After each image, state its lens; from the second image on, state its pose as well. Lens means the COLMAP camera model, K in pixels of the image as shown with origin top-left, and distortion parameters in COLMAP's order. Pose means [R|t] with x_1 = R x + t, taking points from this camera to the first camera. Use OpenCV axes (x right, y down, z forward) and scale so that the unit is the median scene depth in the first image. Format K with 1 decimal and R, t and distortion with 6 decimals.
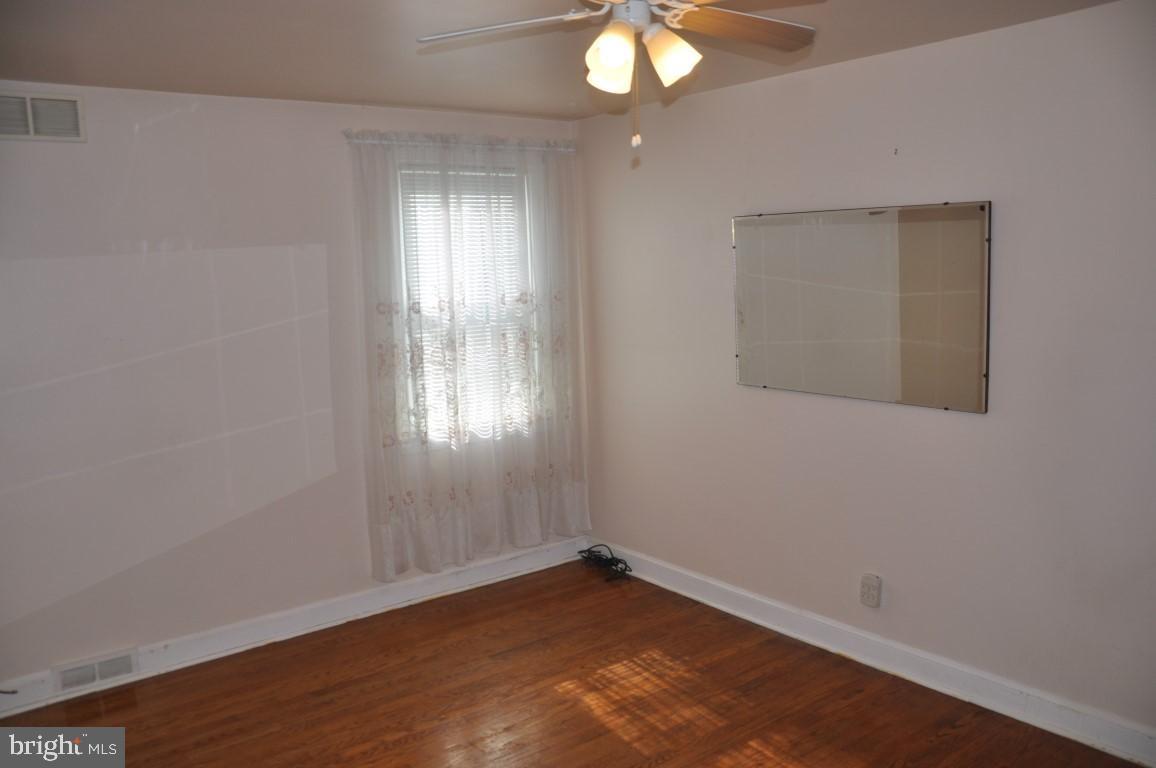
lens RADIAL K [[951.2, 0, 573.0], [0, 951.2, 413.4], [0, 0, 1]] dist [-0.139338, 0.152431]
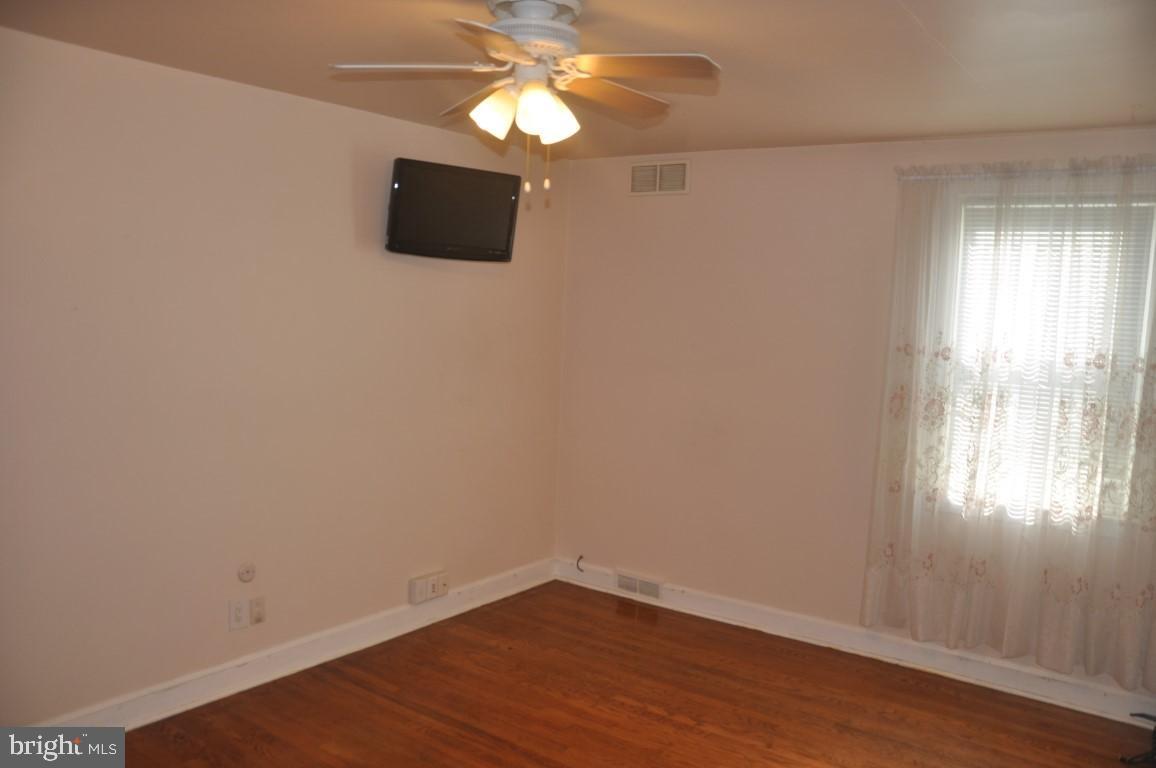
lens RADIAL K [[951.2, 0, 573.0], [0, 951.2, 413.4], [0, 0, 1]] dist [-0.139338, 0.152431]
pose [[0.259551, 0.160900, -0.952231, 0.614861], [-0.203617, 0.972975, 0.108904, -0.079816], [0.944020, 0.165624, 0.285299, 0.404521]]
